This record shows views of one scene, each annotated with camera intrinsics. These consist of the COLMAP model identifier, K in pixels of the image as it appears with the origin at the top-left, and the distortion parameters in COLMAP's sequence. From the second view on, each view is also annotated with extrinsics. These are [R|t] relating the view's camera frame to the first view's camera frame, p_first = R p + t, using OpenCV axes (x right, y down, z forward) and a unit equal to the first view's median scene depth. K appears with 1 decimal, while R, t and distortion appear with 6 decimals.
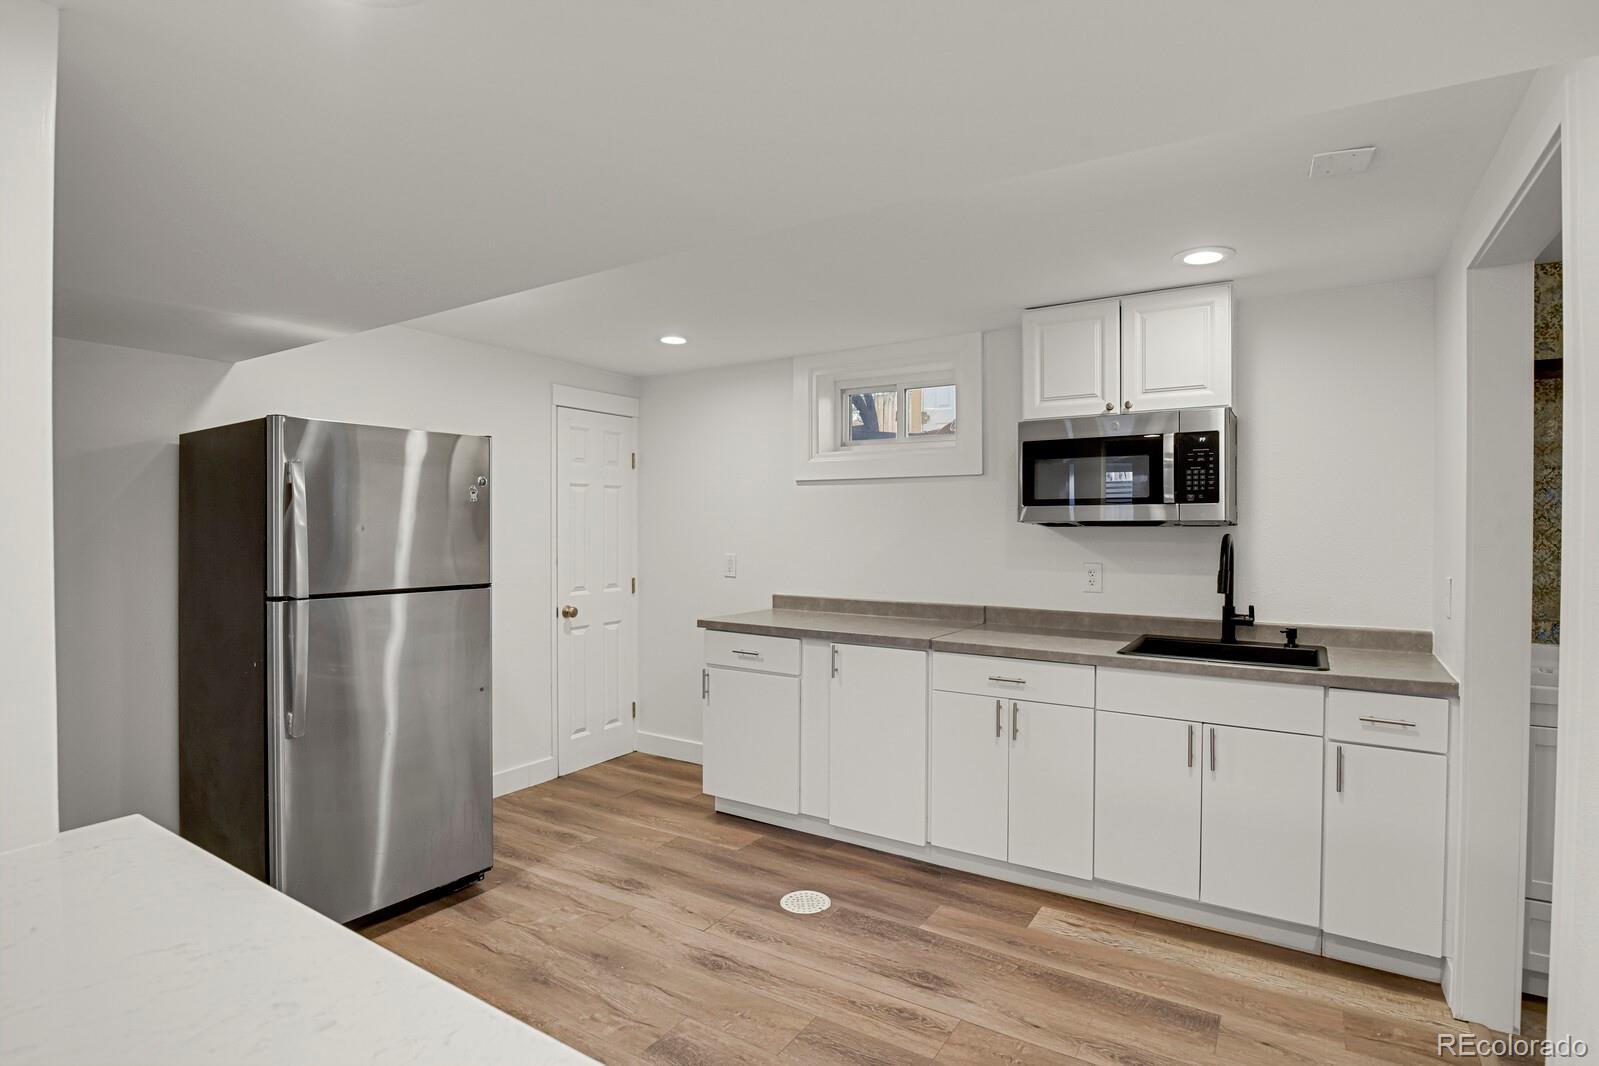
lens RADIAL K [[803.5, 0, 808.1], [0, 803.5, 530.3], [0, 0, 1]] dist [-0.020777, -0.000861]
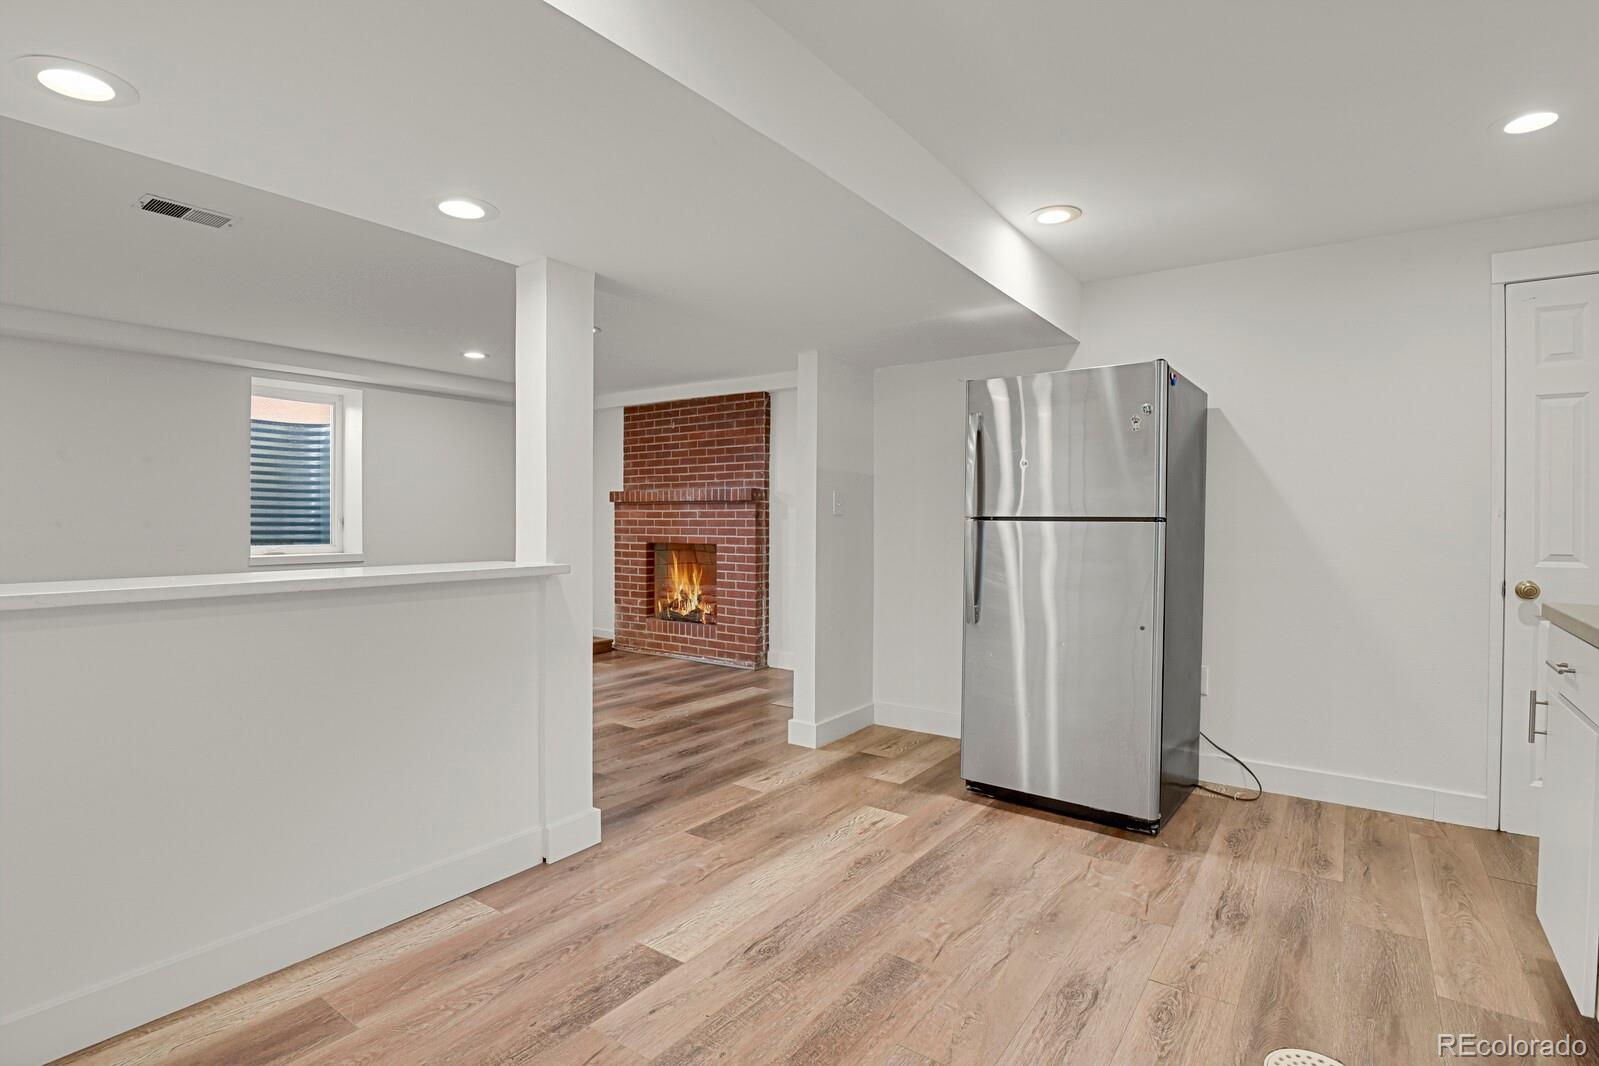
lens RADIAL K [[782.3, 0, 808.6], [0, 782.3, 531.0], [0, 0, 1]] dist [-0.023753, -0.001696]
pose [[-0.063267, 0.010630, -0.997940, 0.534496], [-0.009897, 0.999887, 0.011278, 0.075139], [0.997948, 0.010591, -0.063155, 0.654728]]
